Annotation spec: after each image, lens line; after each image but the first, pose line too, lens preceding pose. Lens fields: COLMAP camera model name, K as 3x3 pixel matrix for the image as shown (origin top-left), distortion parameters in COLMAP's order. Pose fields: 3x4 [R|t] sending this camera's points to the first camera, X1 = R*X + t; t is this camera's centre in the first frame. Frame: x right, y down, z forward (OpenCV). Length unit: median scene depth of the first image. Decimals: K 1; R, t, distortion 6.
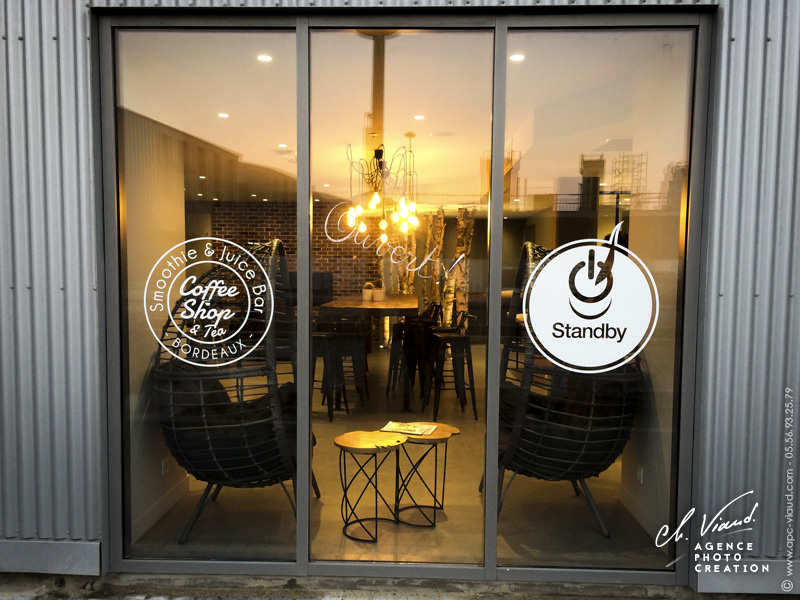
lens RADIAL K [[688.4, 0, 404.4], [0, 688.4, 316.4], [0, 0, 1]] dist [0.043064, -0.025869]
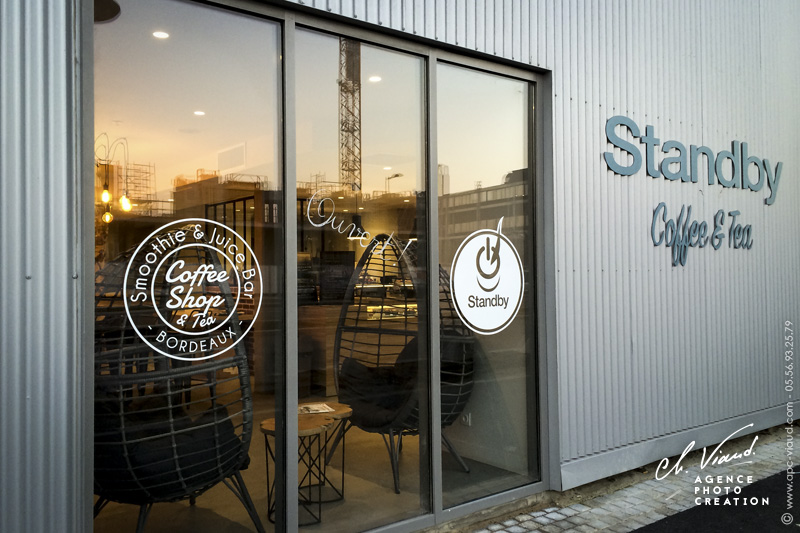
lens RADIAL K [[699.2, 0, 393.5], [0, 699.2, 260.0], [0, 0, 1]] dist [0.074214, -0.028823]
pose [[0.761253, -0.005888, 0.648428, -0.692627], [0.066154, 0.995447, -0.068625, 0.022630], [-0.645072, 0.095137, 0.758176, 0.123604]]
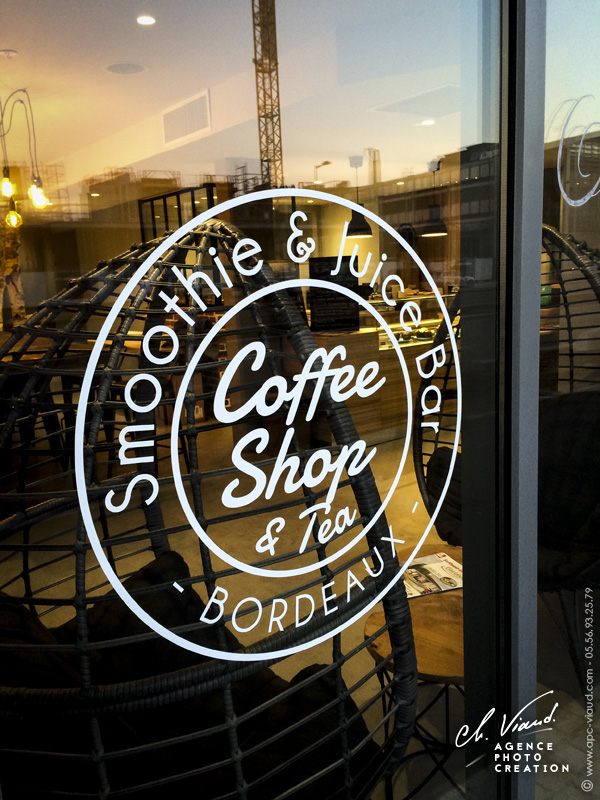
lens RADIAL K [[688.4, 0, 303.3], [0, 688.4, 400.3], [0, 0, 1]] dist [0.043064, -0.025869]
pose [[0.766328, -0.164787, 0.620957, -0.457624], [0.104409, 0.985640, 0.132712, -0.069743], [-0.633909, -0.036867, 0.772528, 0.789677]]
